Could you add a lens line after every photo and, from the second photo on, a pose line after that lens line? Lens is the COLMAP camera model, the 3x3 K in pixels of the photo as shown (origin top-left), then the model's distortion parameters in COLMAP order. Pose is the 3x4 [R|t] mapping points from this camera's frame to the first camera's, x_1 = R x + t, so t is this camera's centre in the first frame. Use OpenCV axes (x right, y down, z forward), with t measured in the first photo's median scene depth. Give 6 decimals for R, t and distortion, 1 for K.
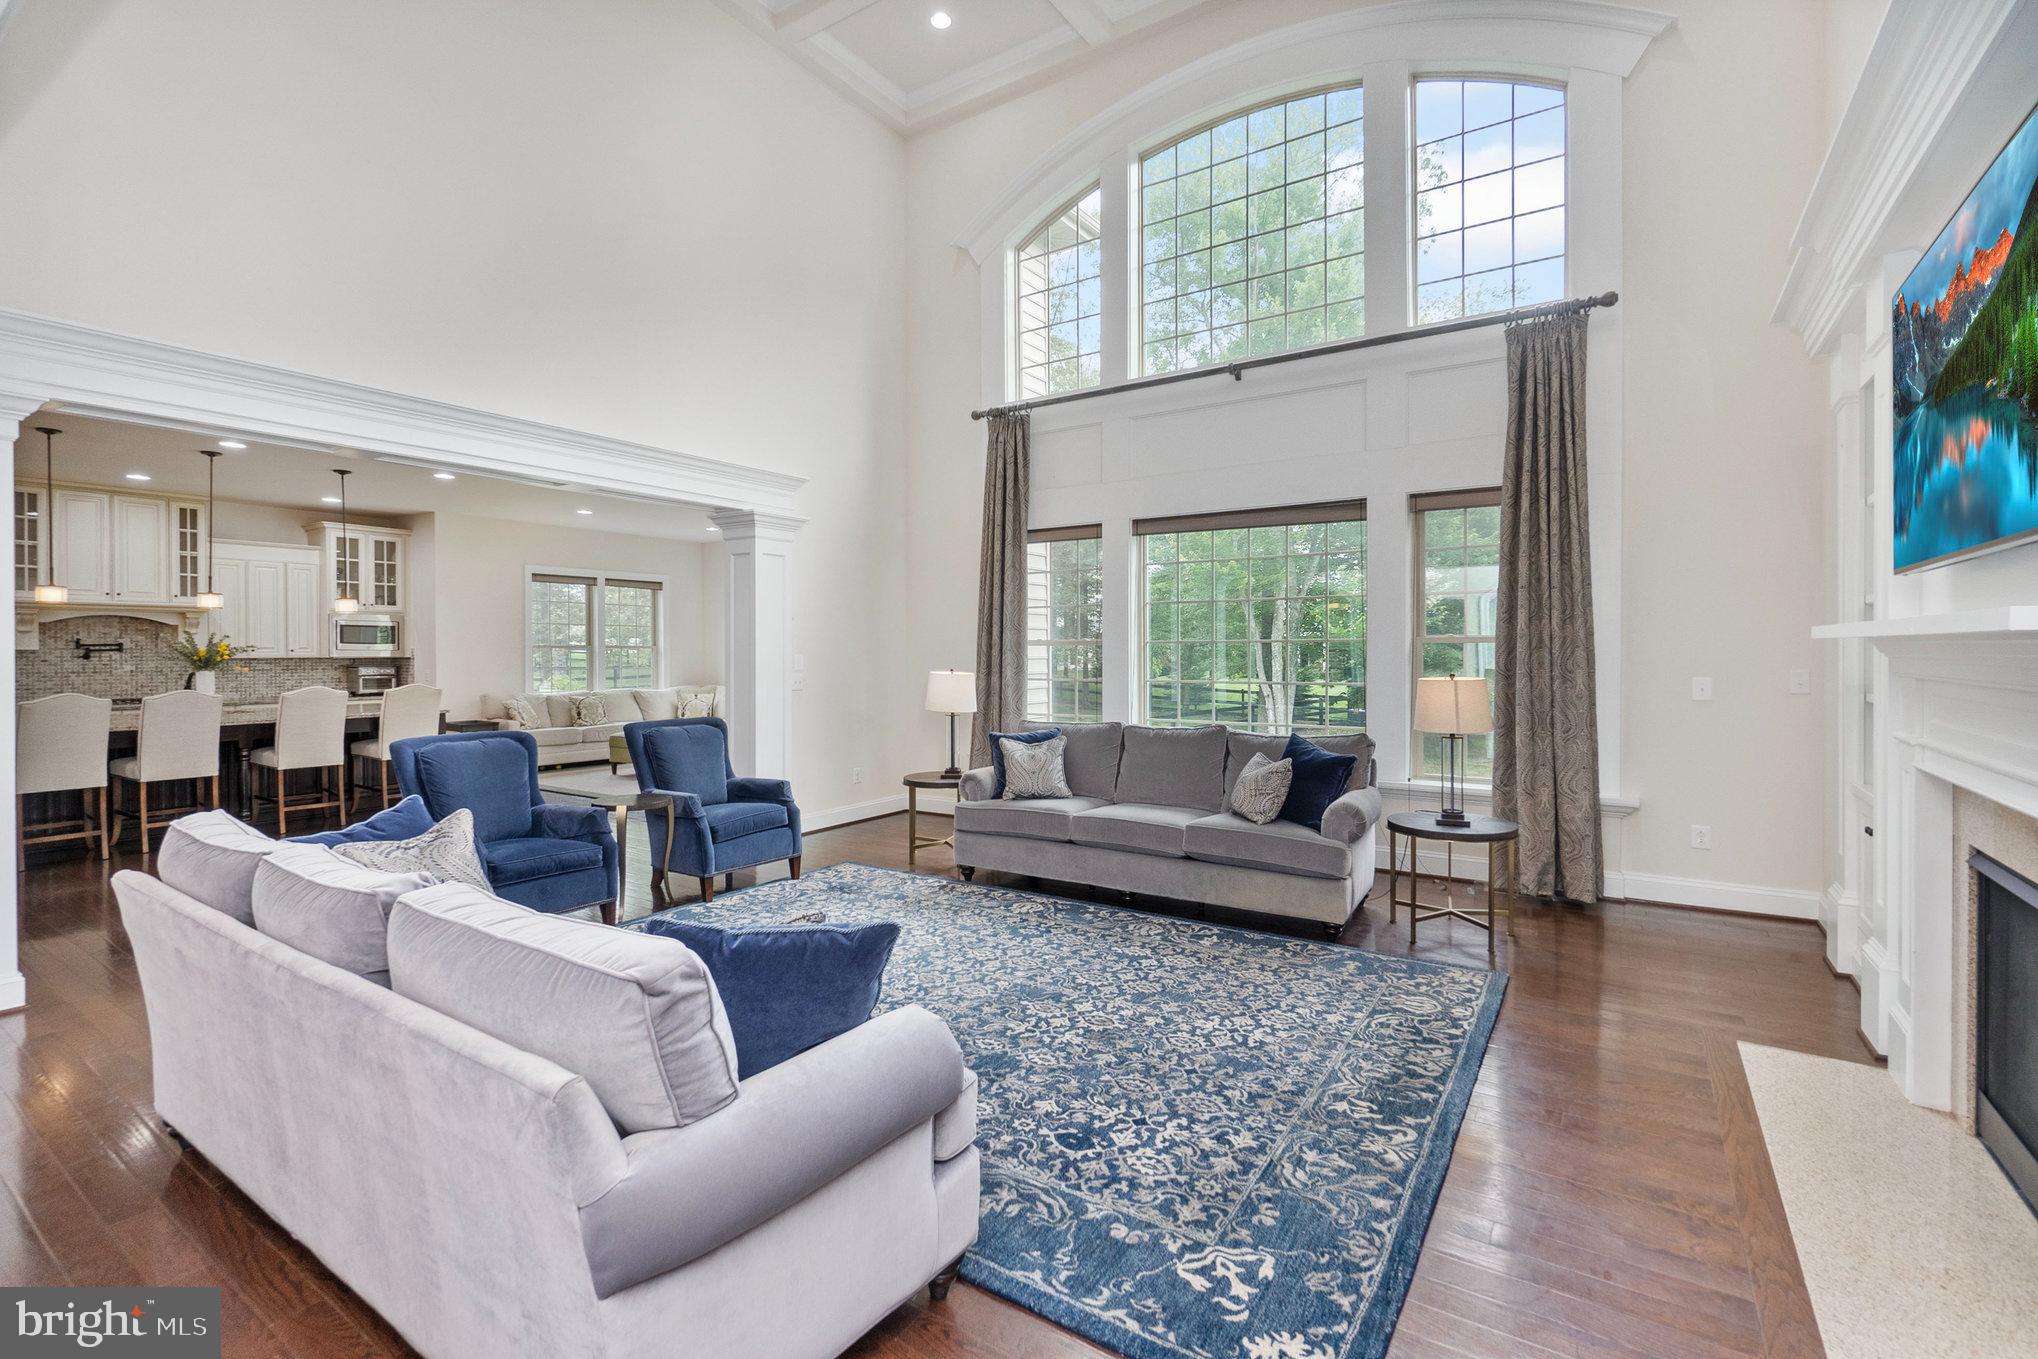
lens RADIAL K [[901.8, 0, 1015.9], [0, 901.8, 656.5], [0, 0, 1]] dist [-0.002632, -0.000358]
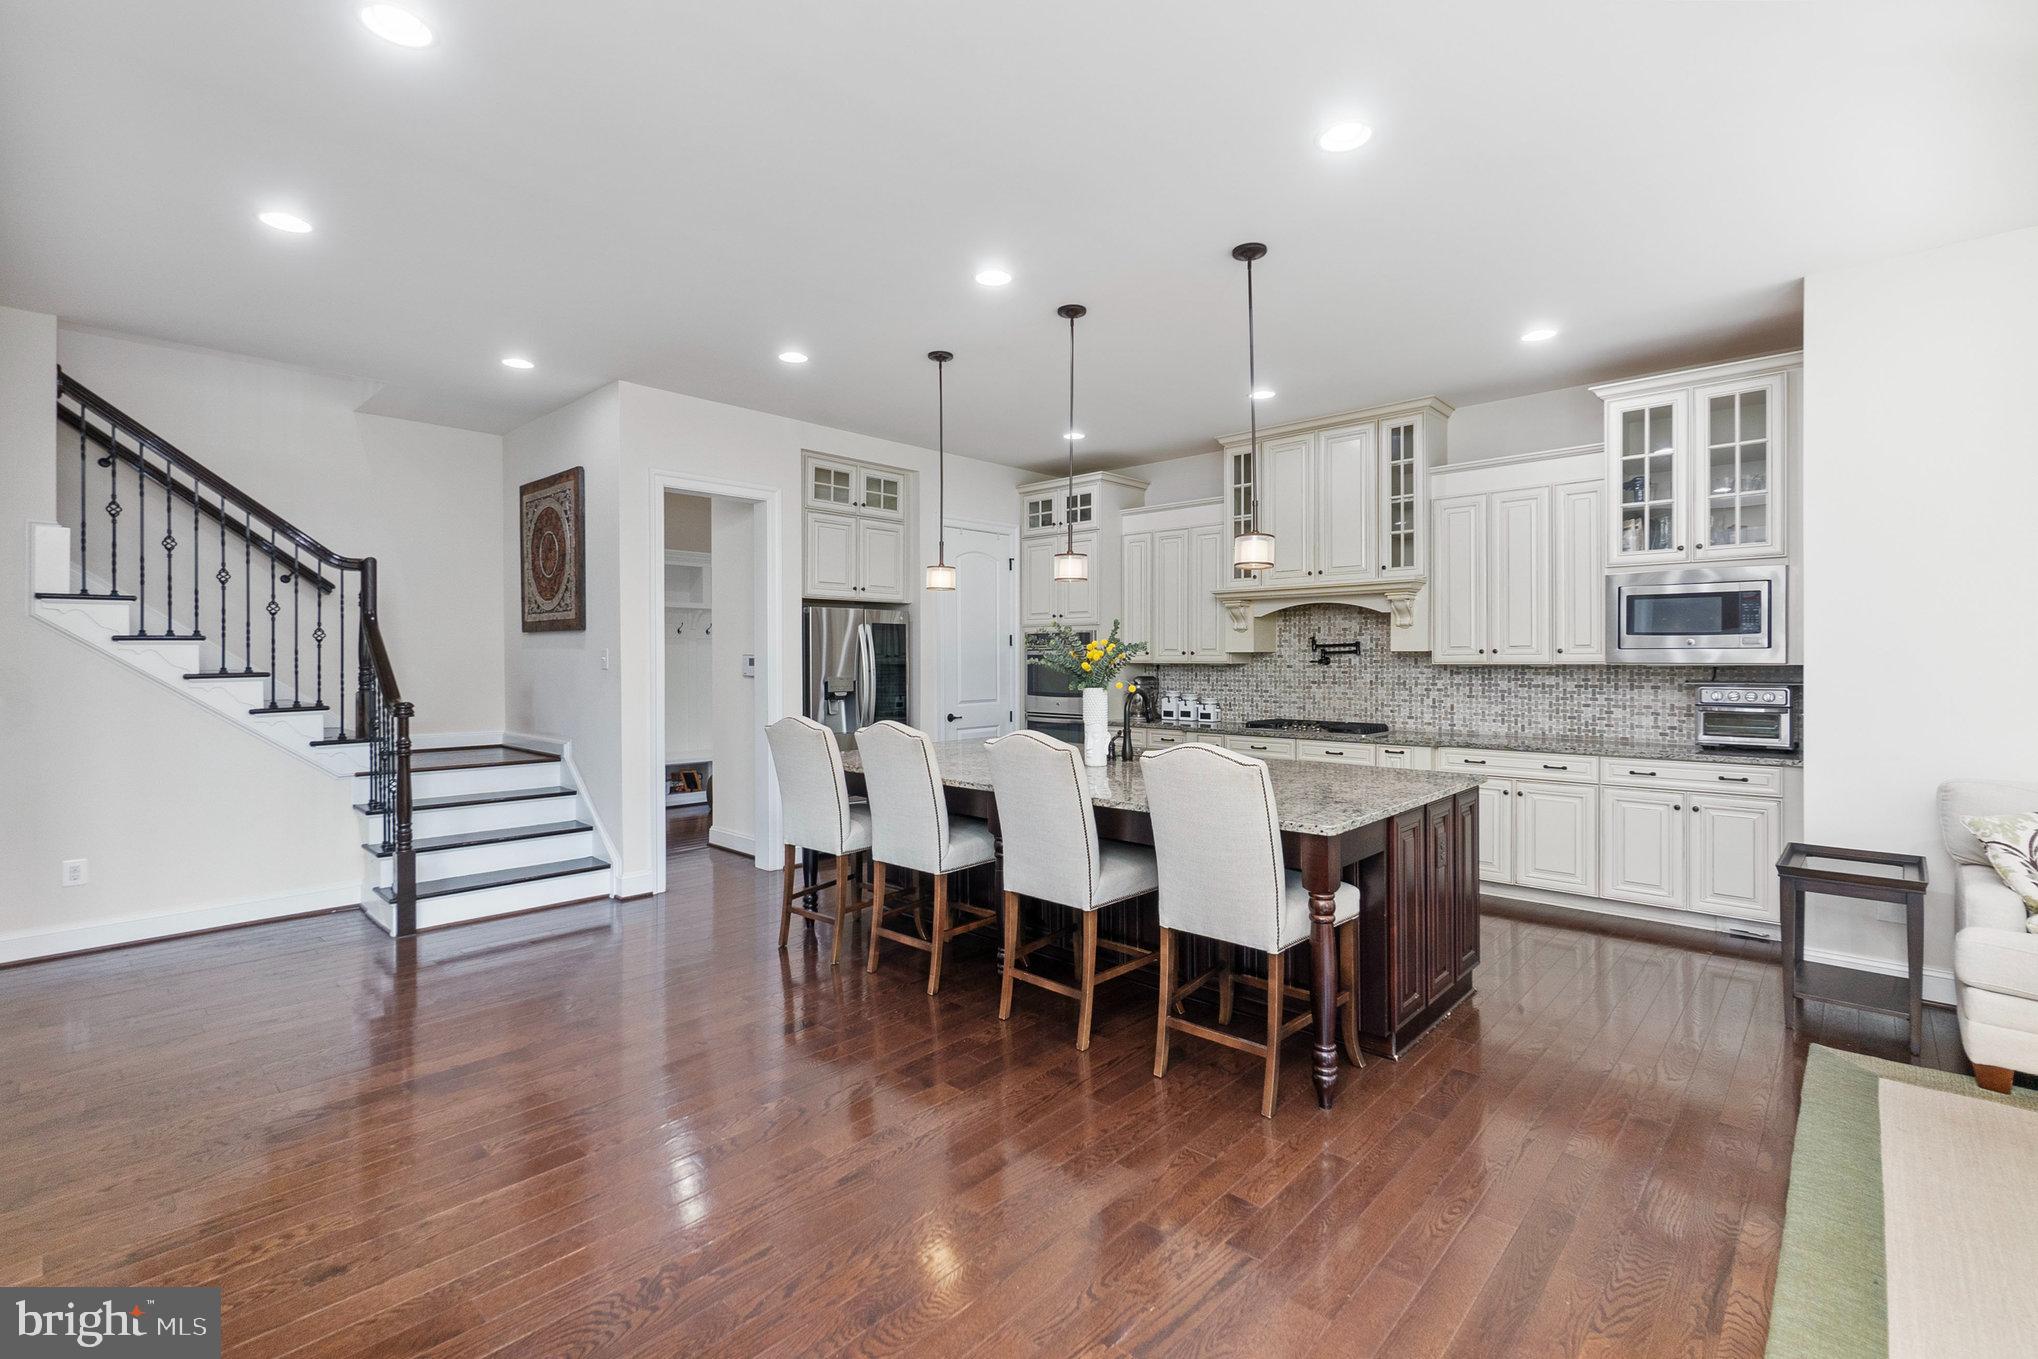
lens RADIAL K [[919.2, 0, 1021.4], [0, 919.2, 656.6], [0, 0, 1]] dist [0.023697, 0.000042]
pose [[-0.165958, 0.002612, -0.986129, -0.622807], [-0.003298, 0.999989, 0.003204, -0.012764], [0.986127, 0.003784, -0.165947, 2.208600]]
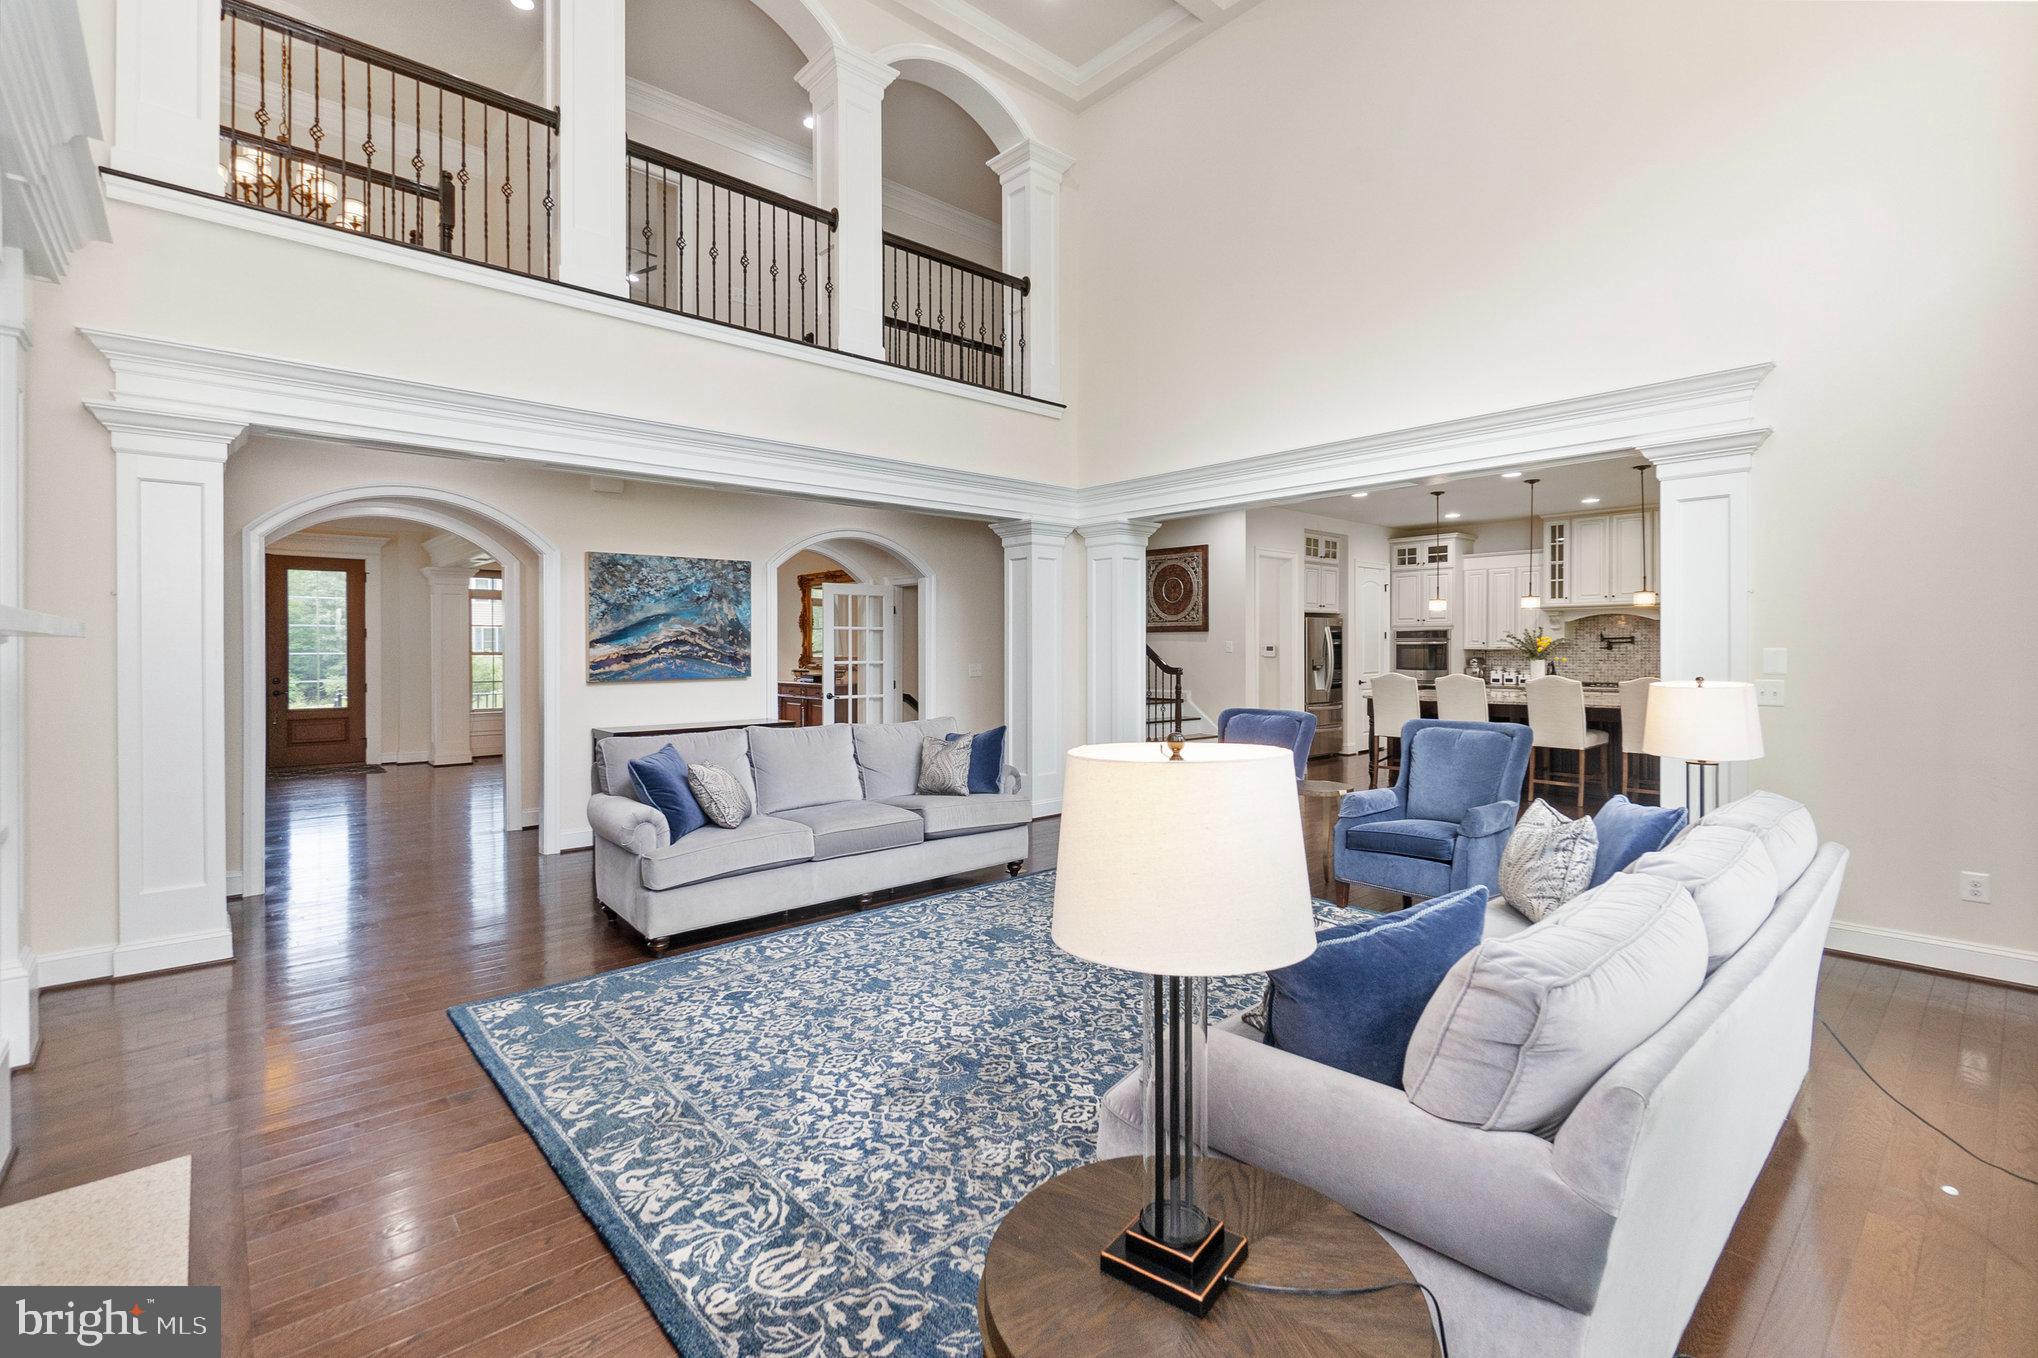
lens RADIAL K [[918.9, 0, 1019.4], [0, 918.9, 643.6], [0, 0, 1]] dist [-0.000152, -0.000201]
pose [[-0.250075, -0.000600, -0.968226, 1.000591], [-0.001145, 0.999999, -0.000324, -0.010212], [0.968226, 0.001028, -0.250076, 1.325557]]
